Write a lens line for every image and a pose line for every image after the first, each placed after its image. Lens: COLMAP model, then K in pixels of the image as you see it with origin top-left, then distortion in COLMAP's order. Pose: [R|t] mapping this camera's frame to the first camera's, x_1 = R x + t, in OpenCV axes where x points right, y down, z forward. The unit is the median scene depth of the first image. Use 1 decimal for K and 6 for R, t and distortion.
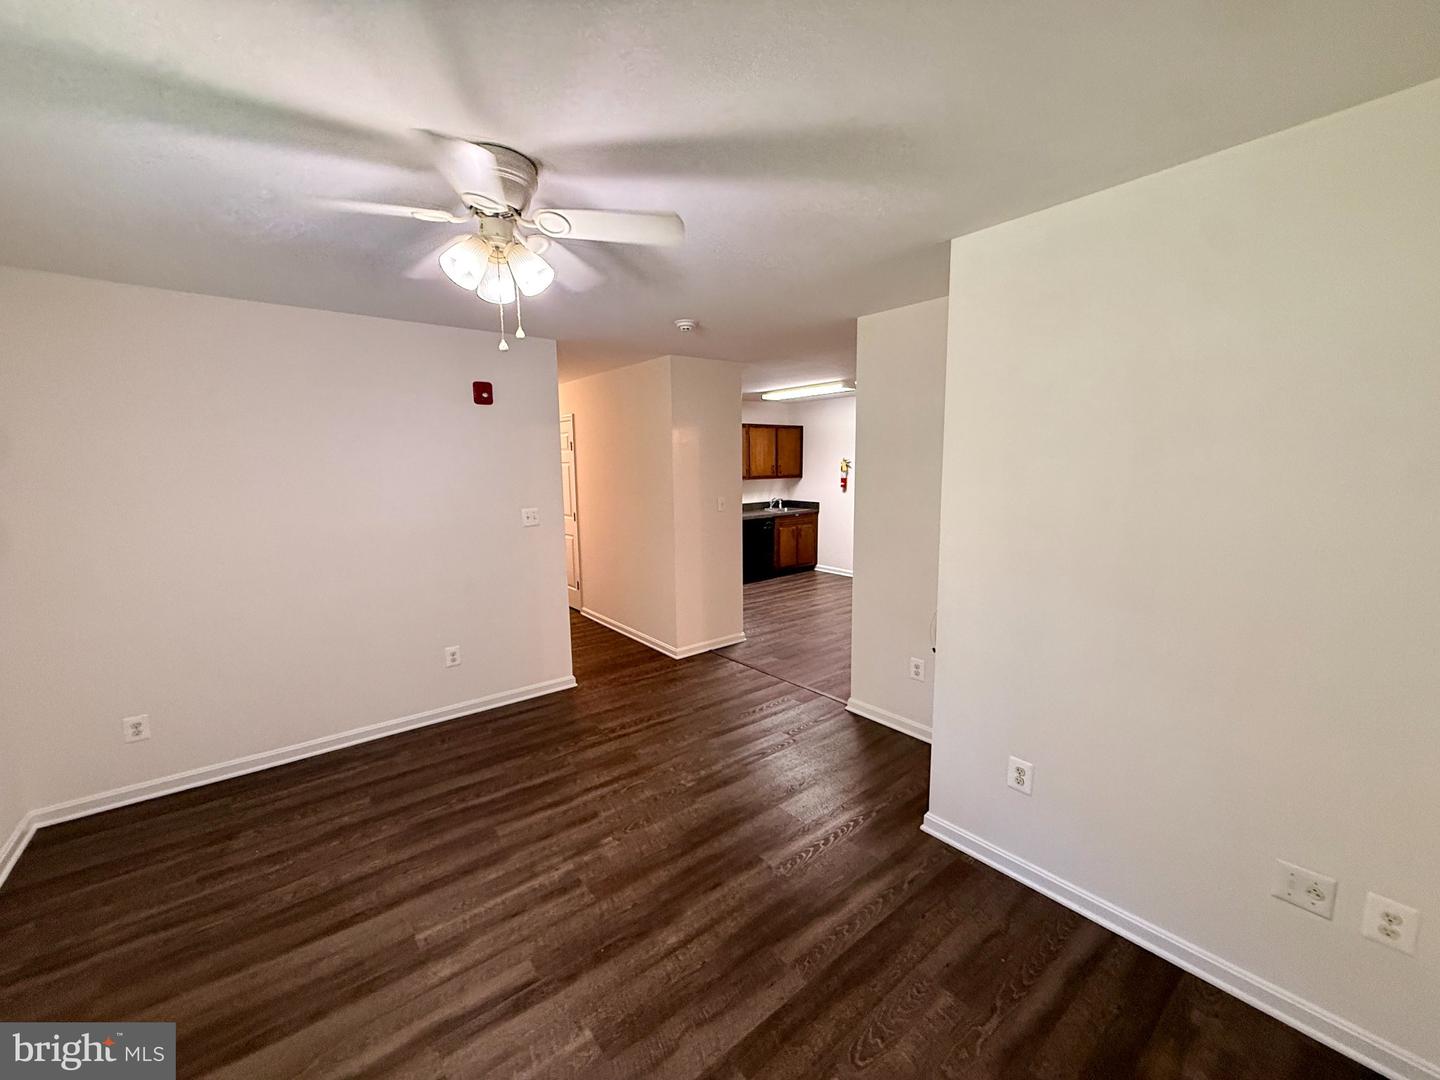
lens RADIAL K [[571.1, 0, 721.3], [0, 571.1, 546.5], [0, 0, 1]] dist [0.000789, -0.000416]
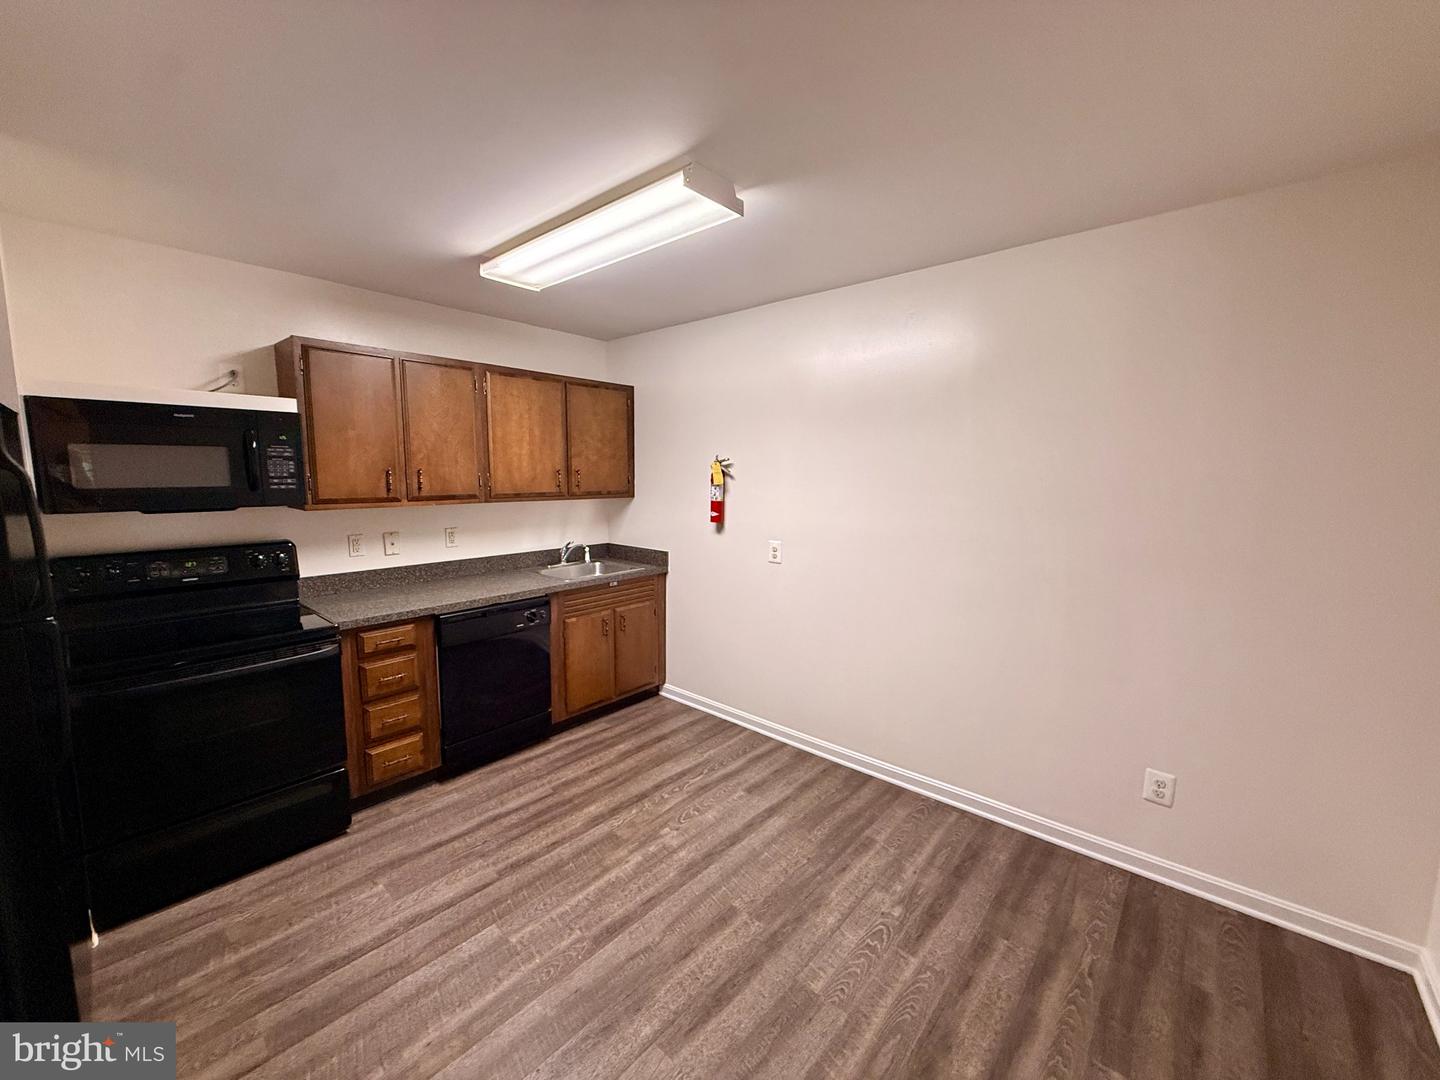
lens RADIAL K [[571.1, 0, 716.8], [0, 571.1, 541.4], [0, 0, 1]] dist [0.000789, -0.000416]
pose [[0.985673, -0.000923, 0.168662, 0.447656], [0.005557, 0.999620, -0.027005, -0.246647], [-0.168573, 0.027555, 0.985304, 1.818823]]
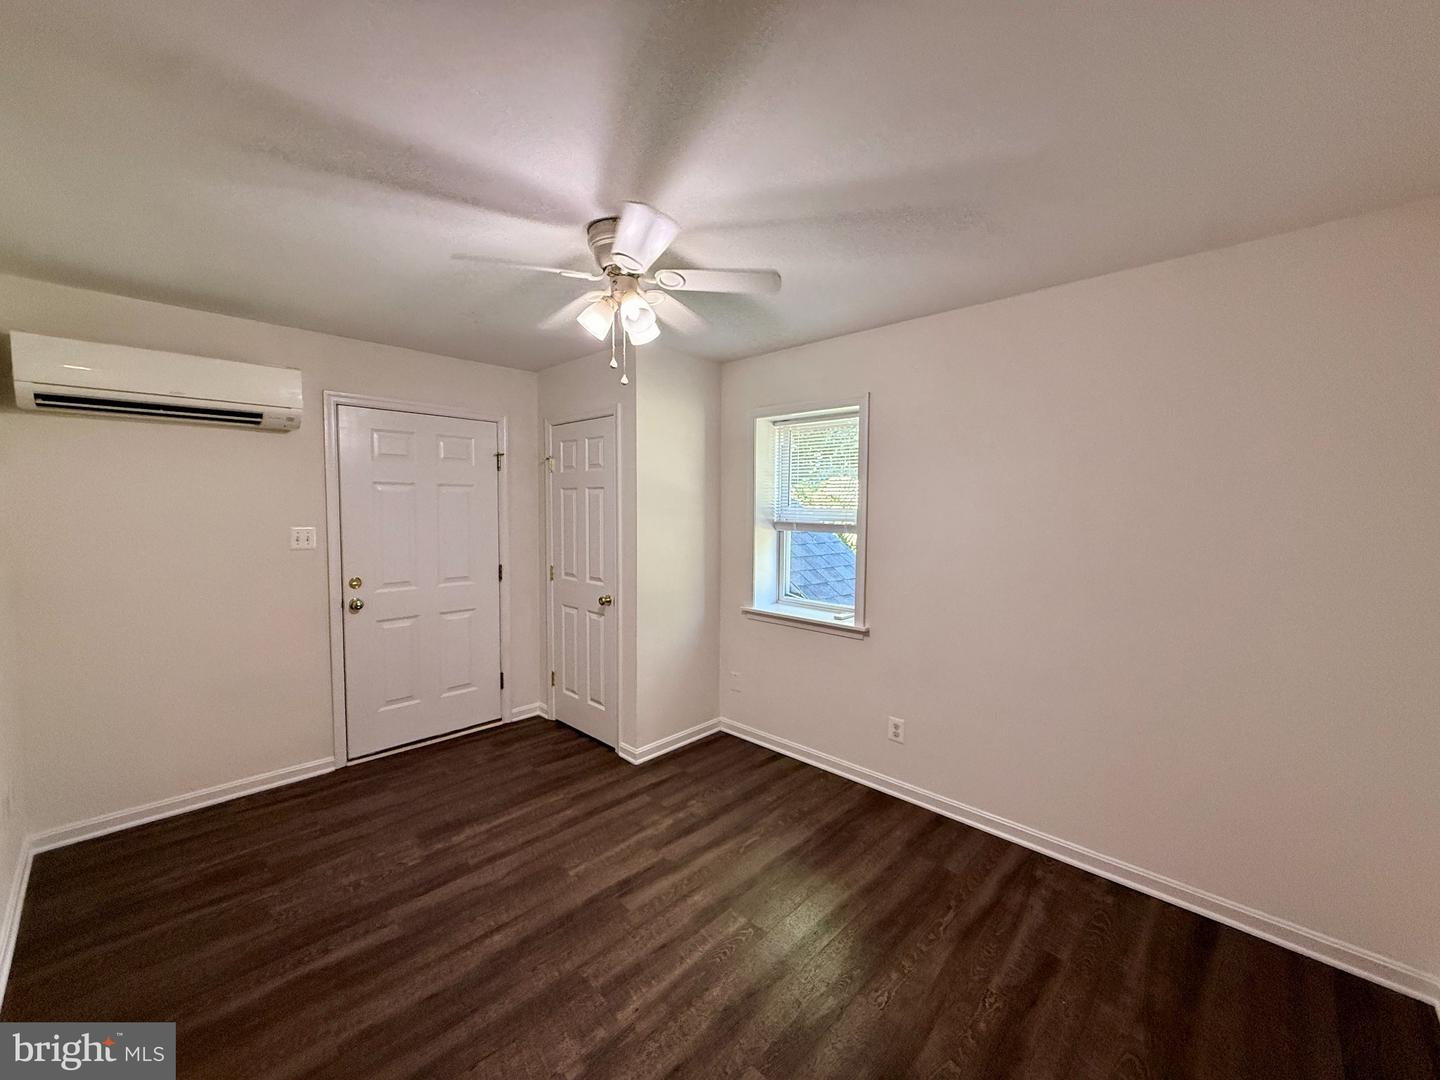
lens RADIAL K [[571.1, 0, 716.3], [0, 571.1, 539.9], [0, 0, 1]] dist [0.000789, -0.000416]
pose [[-0.992070, 0.015049, -0.124781, -0.286617], [-0.011894, 0.977108, 0.212411, -0.189741], [0.125121, 0.212210, -0.969181, 1.509007]]
